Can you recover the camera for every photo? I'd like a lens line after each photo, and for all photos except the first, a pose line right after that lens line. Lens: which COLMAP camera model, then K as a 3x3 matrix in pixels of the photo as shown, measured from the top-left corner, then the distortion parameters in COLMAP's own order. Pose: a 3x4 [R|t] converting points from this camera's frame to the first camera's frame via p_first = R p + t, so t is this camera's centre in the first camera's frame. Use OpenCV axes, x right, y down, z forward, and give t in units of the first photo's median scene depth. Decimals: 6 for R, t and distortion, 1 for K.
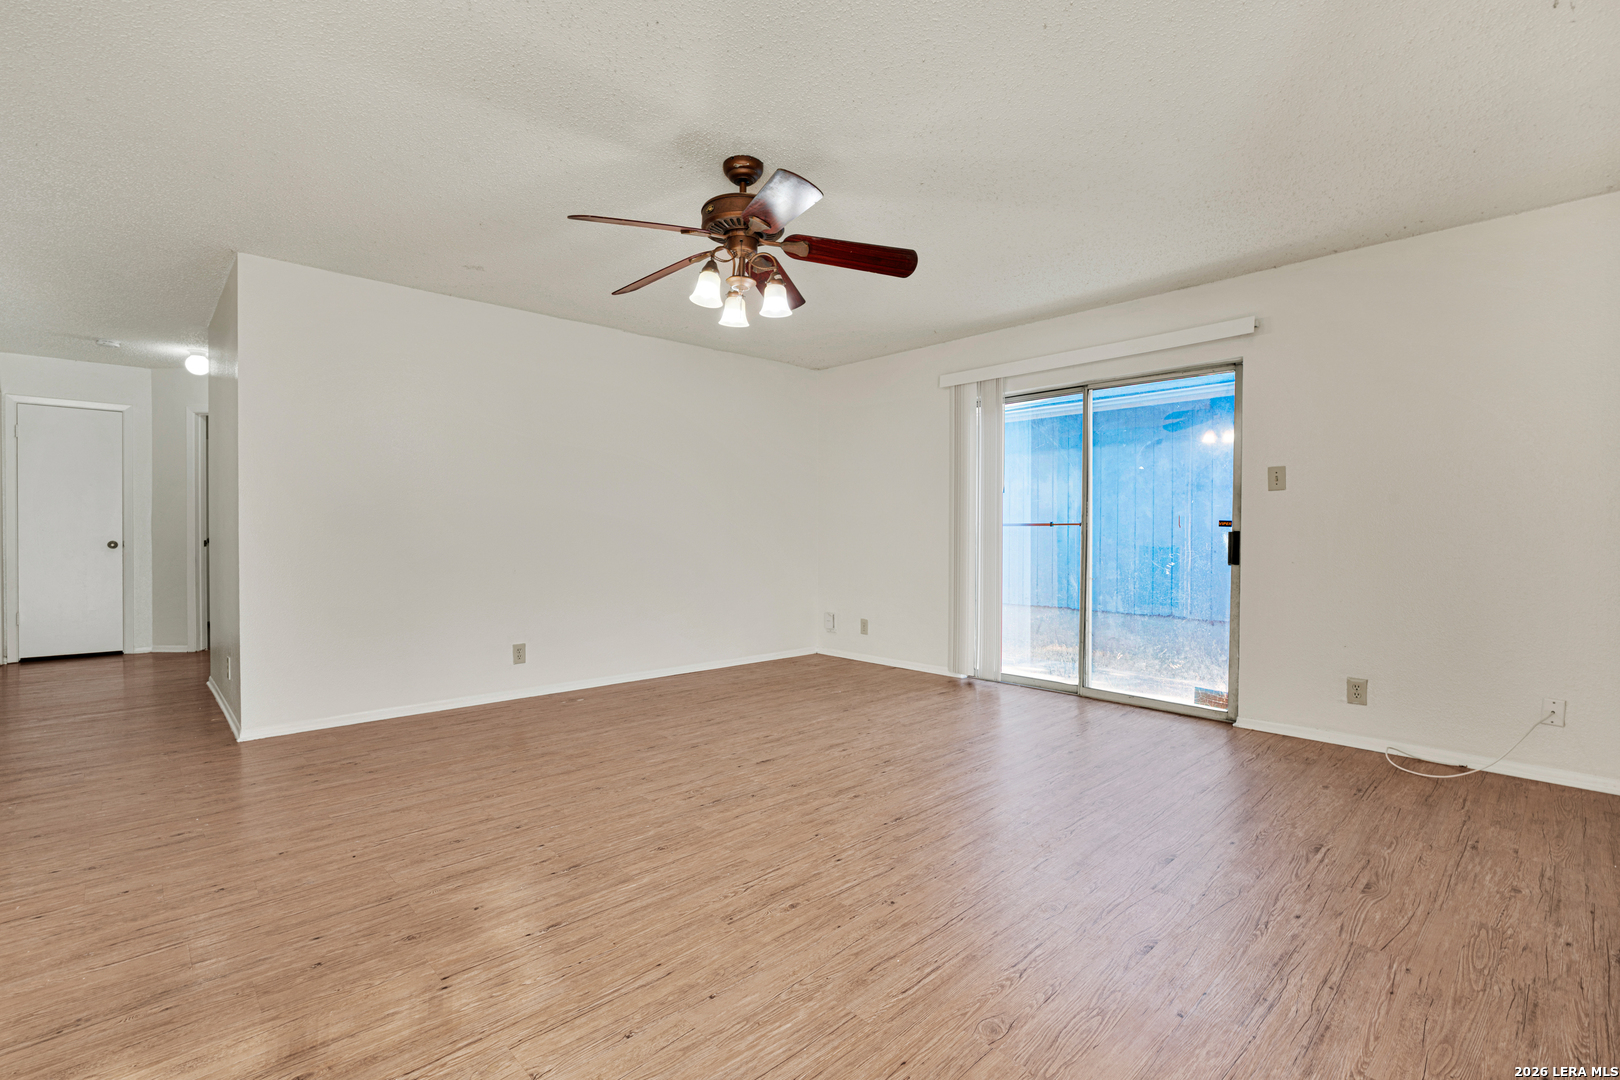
lens RADIAL K [[723.5, 0, 811.2], [0, 723.5, 538.8], [0, 0, 1]] dist [-0.001700, 0.000037]
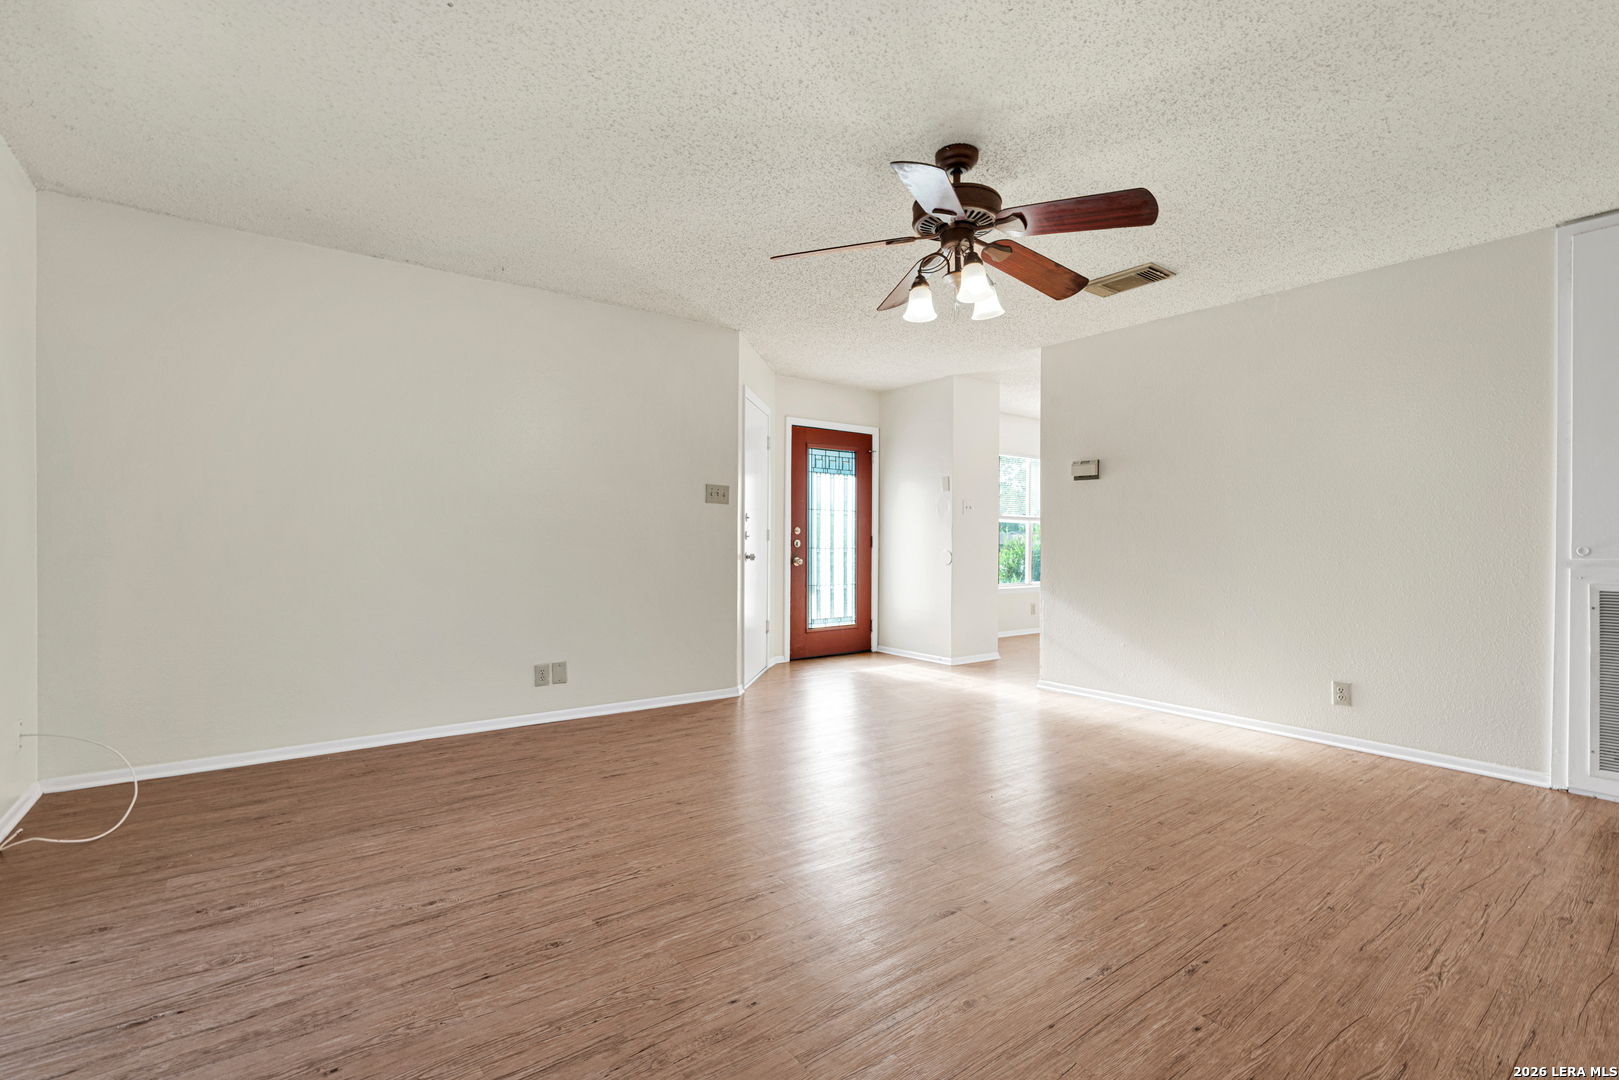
lens RADIAL K [[723.0, 0, 807.3], [0, 723.0, 539.8], [0, 0, 1]] dist [-0.001700, 0.000037]
pose [[-0.992791, -0.011722, 0.119280, -0.017124], [-0.010687, 0.999899, 0.009317, -0.012822], [-0.119378, 0.007975, -0.992817, 1.897937]]
